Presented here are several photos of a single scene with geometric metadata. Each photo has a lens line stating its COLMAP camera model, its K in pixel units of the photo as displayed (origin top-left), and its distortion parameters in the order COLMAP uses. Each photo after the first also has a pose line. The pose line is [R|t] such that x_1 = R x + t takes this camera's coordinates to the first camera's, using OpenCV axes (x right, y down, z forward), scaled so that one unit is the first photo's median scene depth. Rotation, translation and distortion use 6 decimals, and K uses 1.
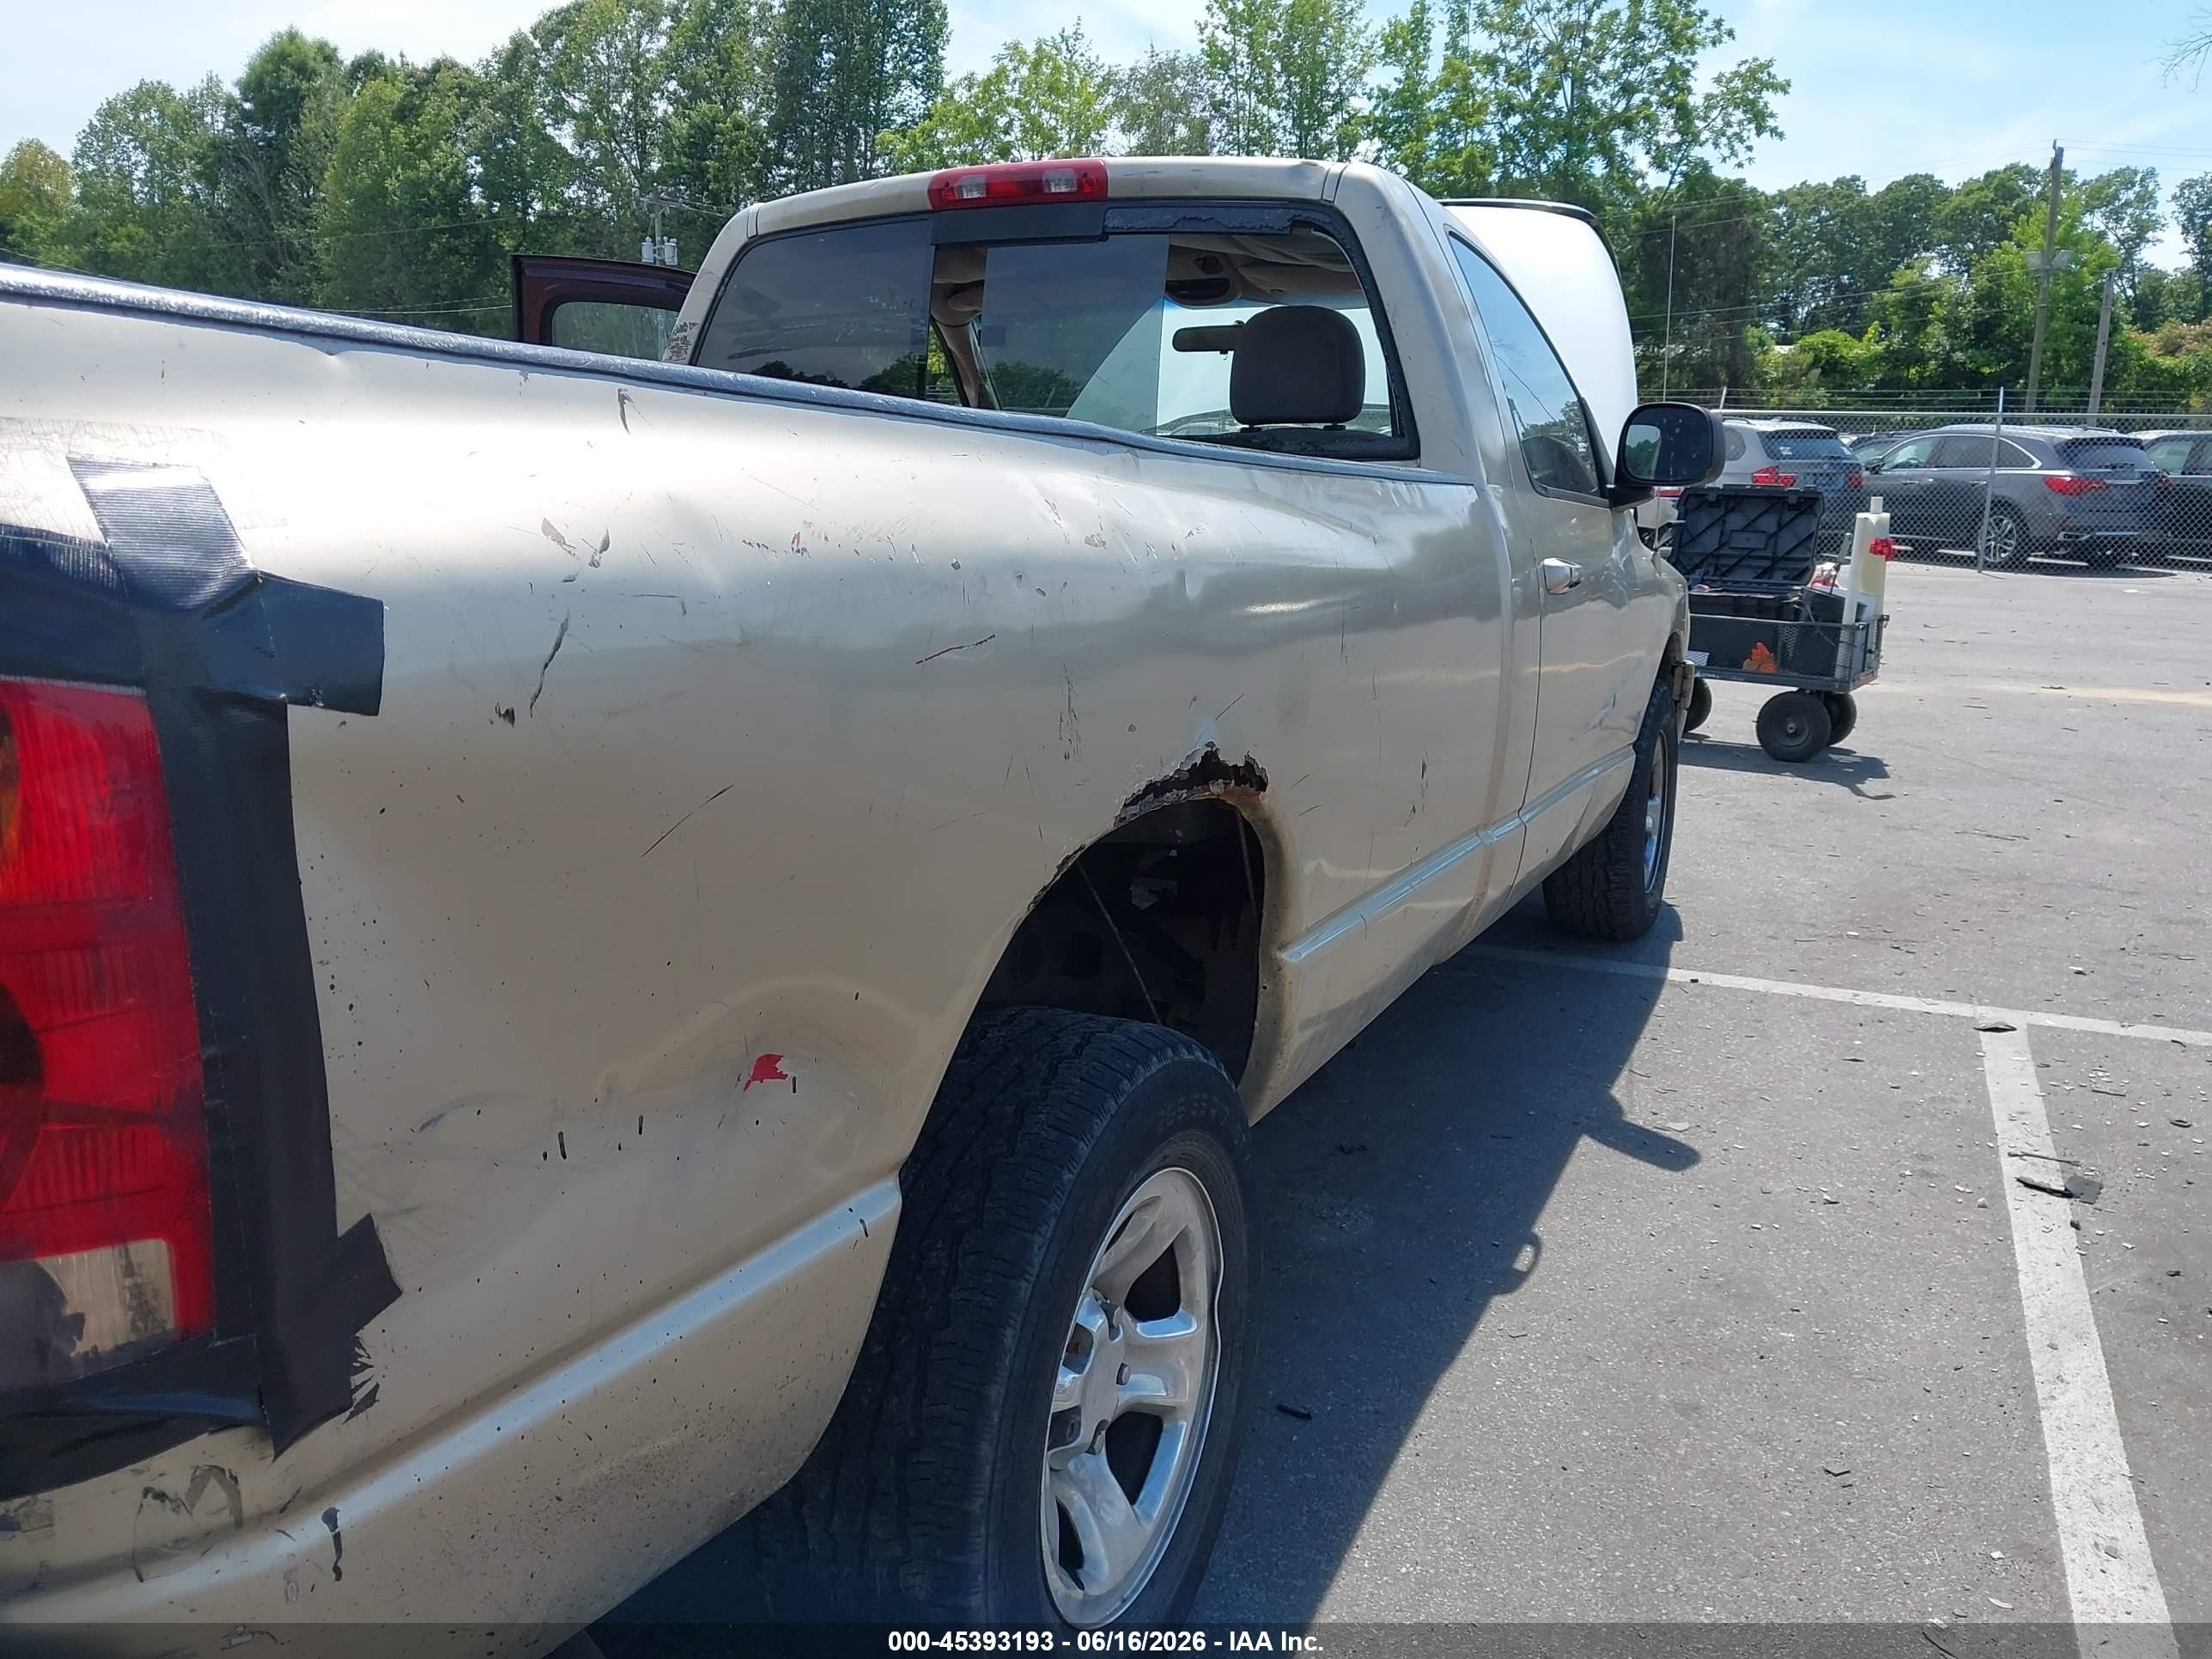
lens RADIAL K [[1735.2, 0, 1094.5], [0, 1735.2, 789.1], [0, 0, 1]] dist [0.015820, -0.009794]
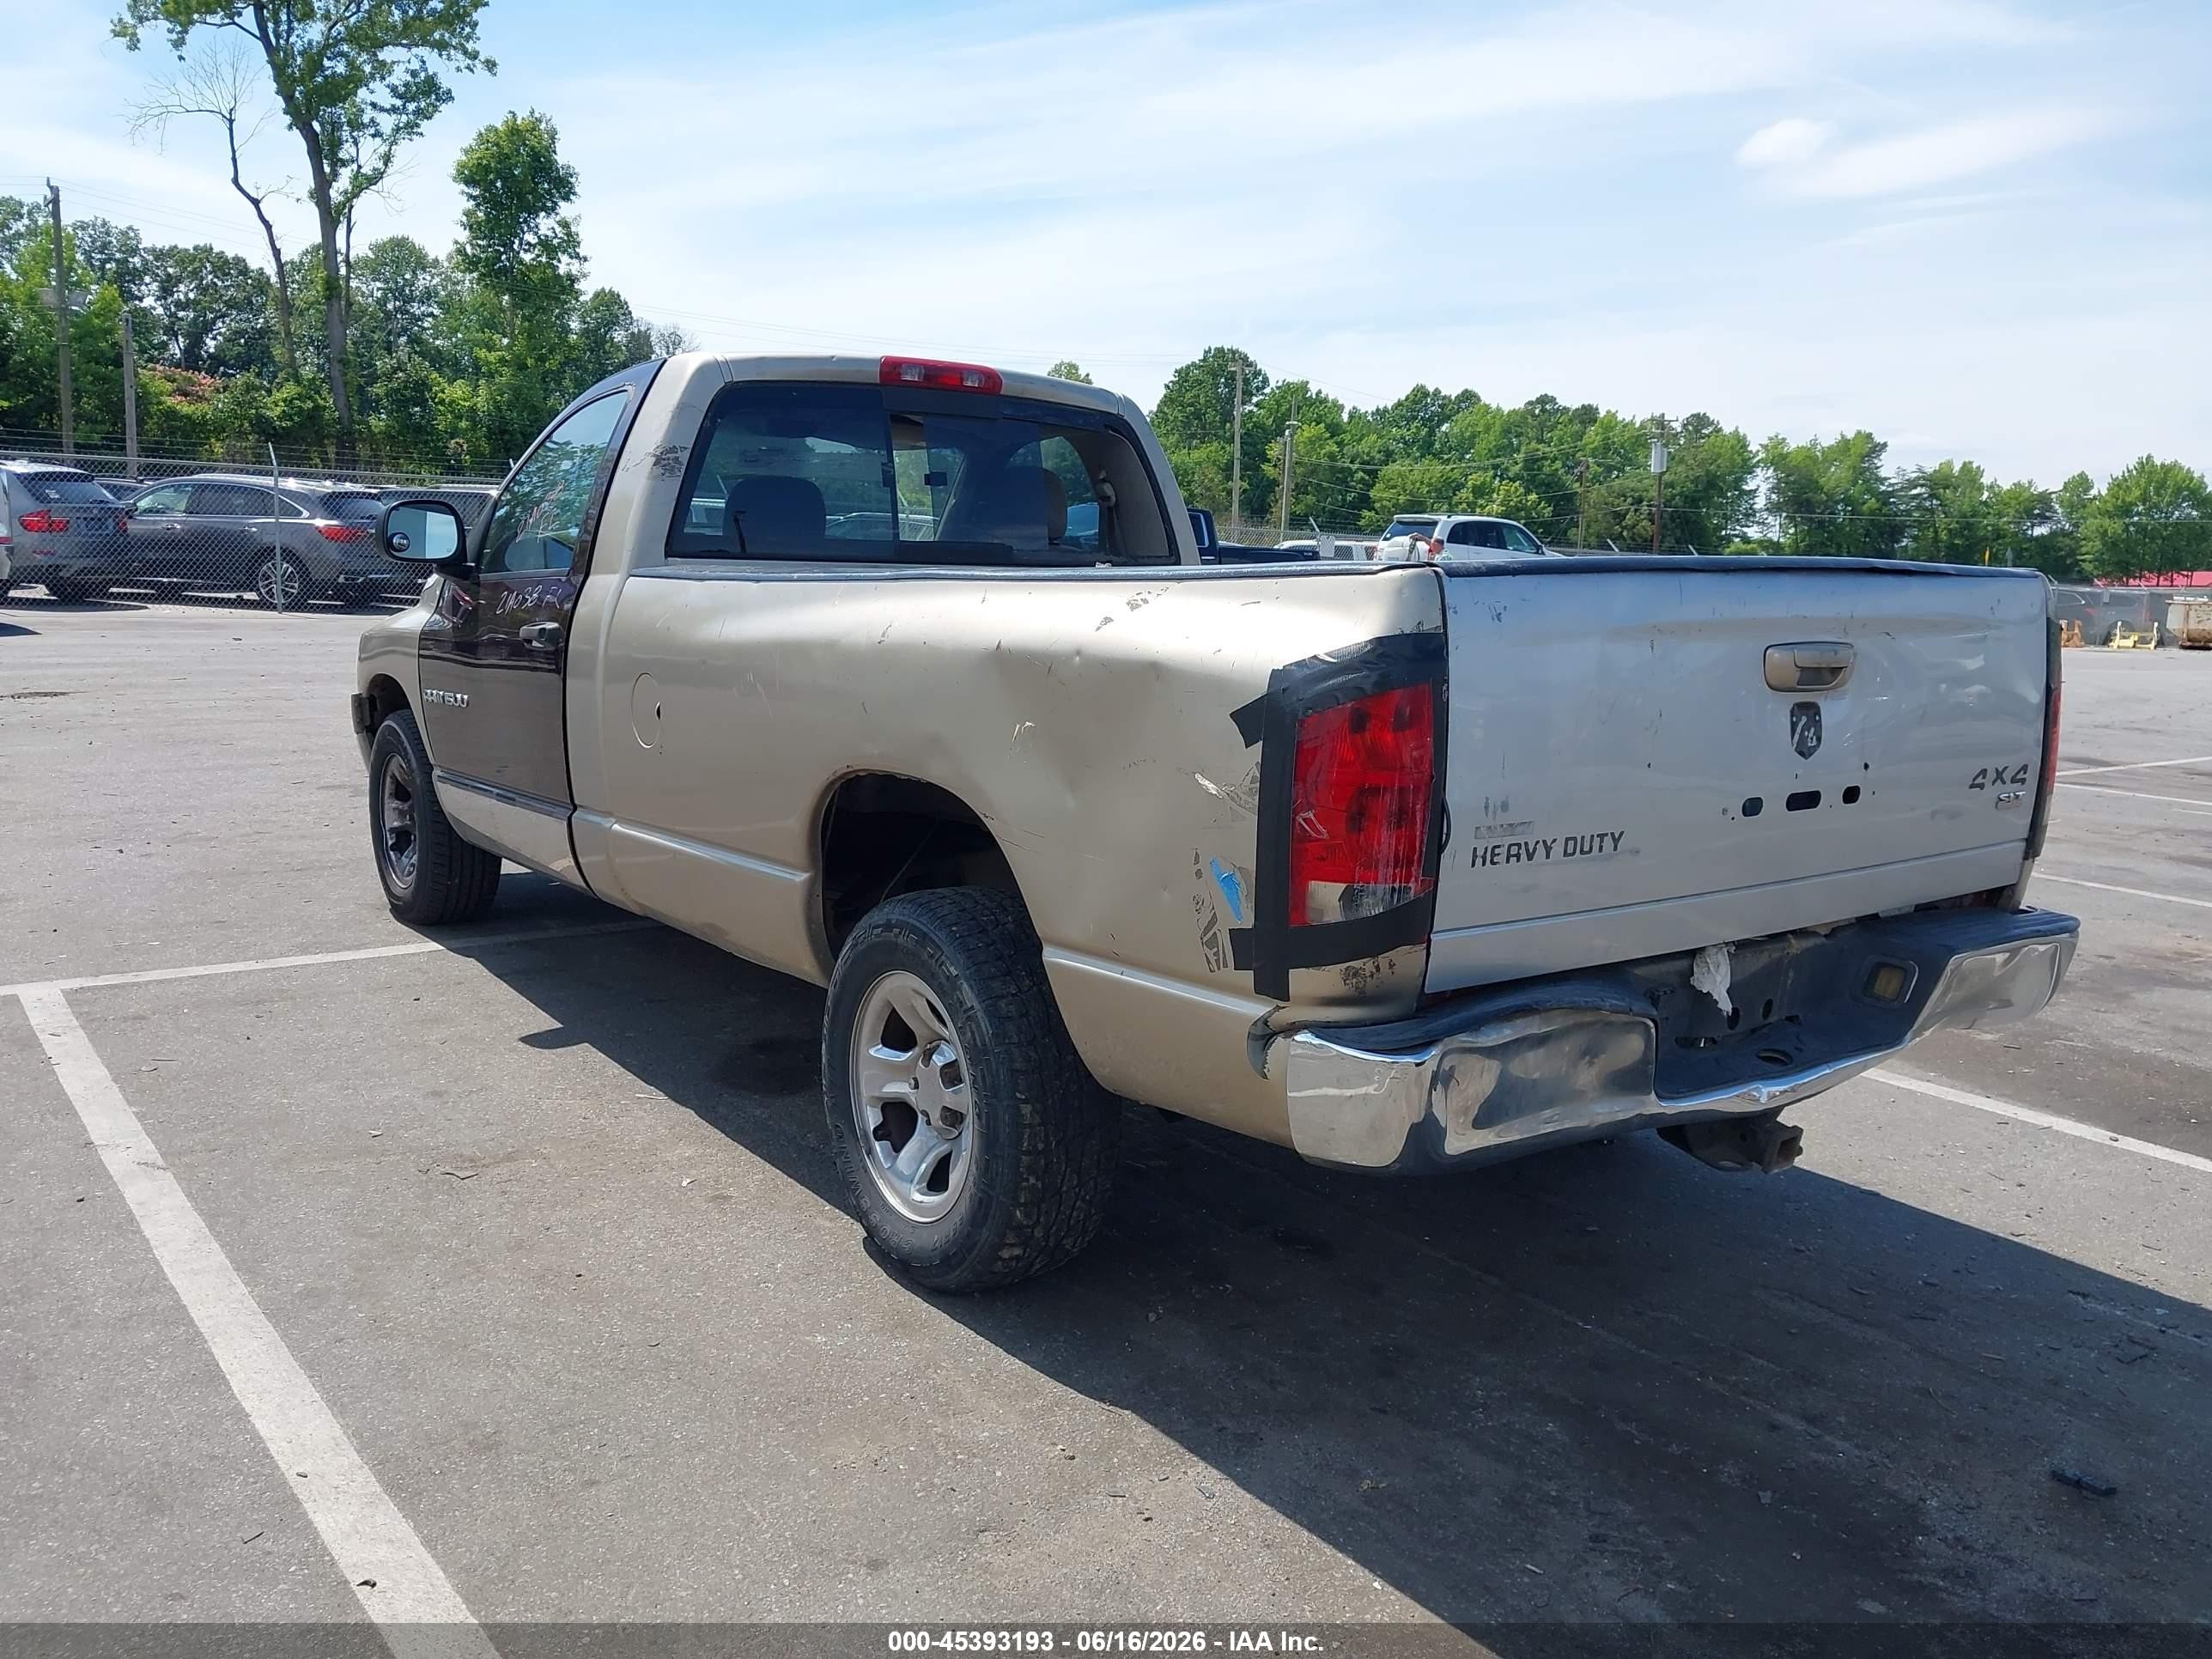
lens RADIAL K [[1735.2, 0, 1107.7], [0, 1735.2, 810.7], [0, 0, 1]] dist [0.015820, -0.009794]
pose [[0.484386, -0.132102, 0.864823, -0.096248], [0.137838, 0.987711, 0.073670, -0.005689], [-0.863927, 0.083521, 0.496642, 0.012777]]
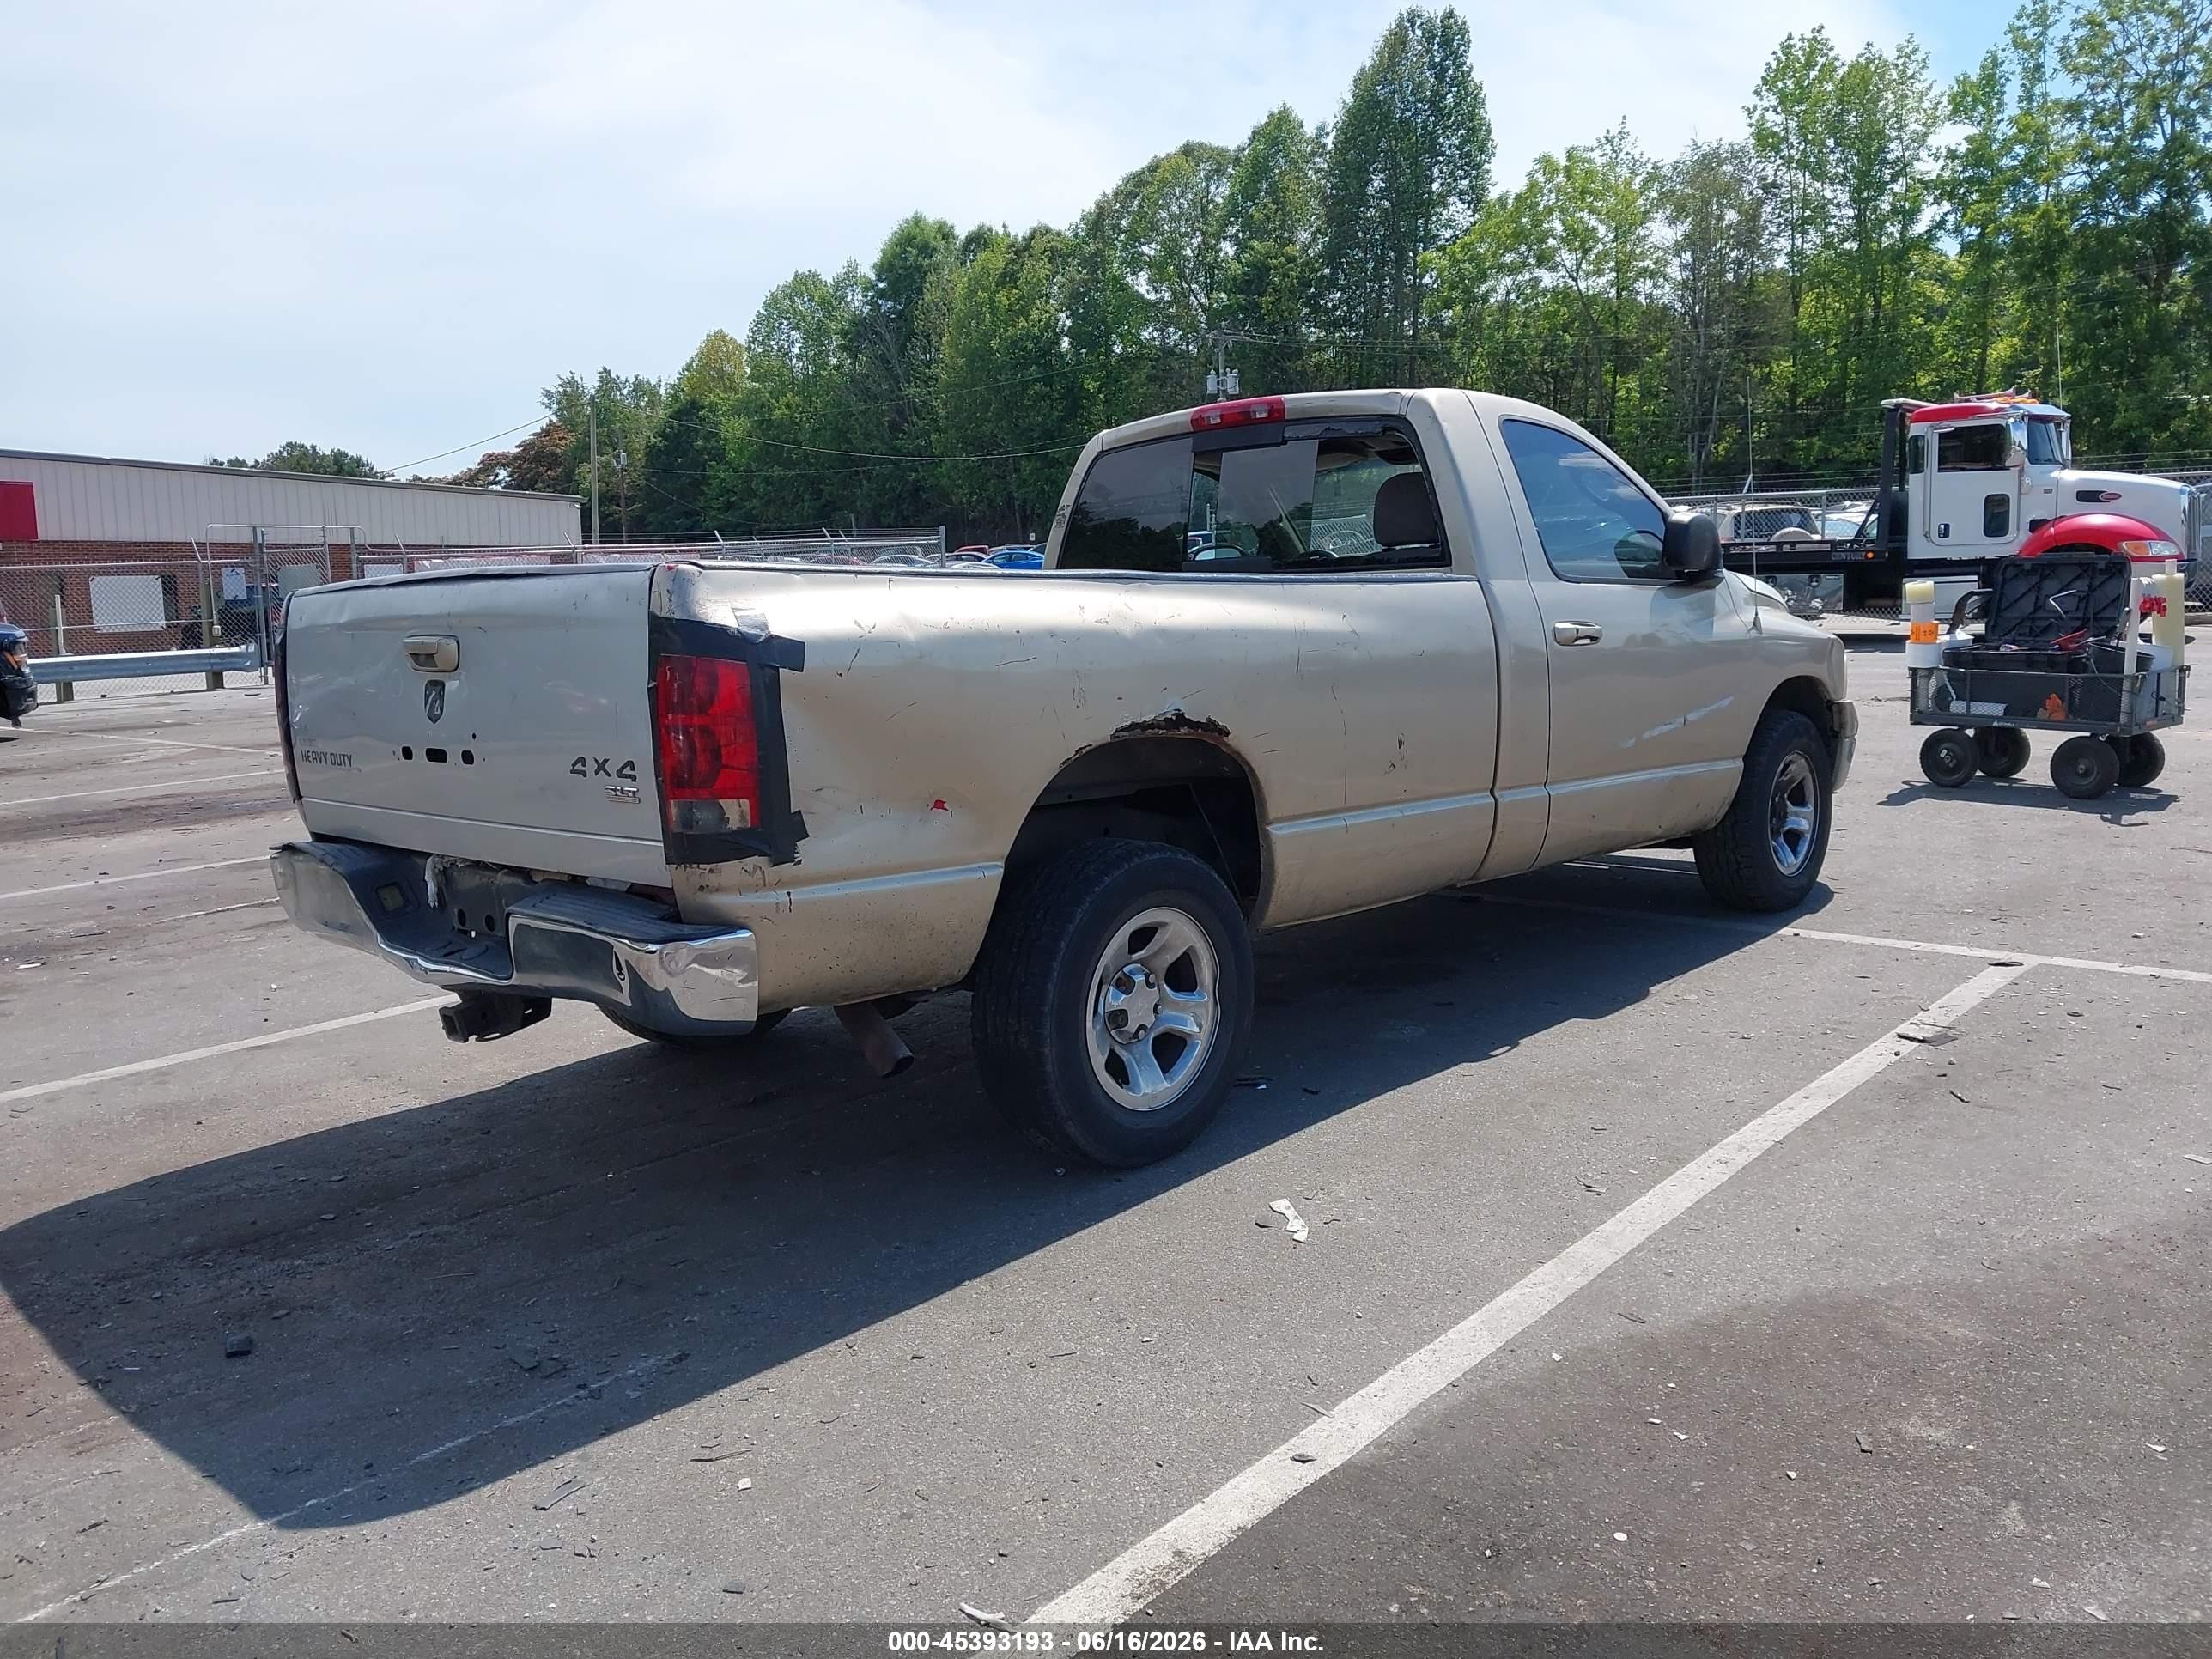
lens RADIAL K [[1735.2, 0, 1089.1], [0, 1735.2, 826.8], [0, 0, 1]] dist [0.015820, -0.009794]
pose [[0.945810, -0.003861, -0.324699, 0.027491], [-0.008350, 0.999310, -0.036203, 0.008299], [0.324614, 0.036953, 0.945124, -0.046023]]
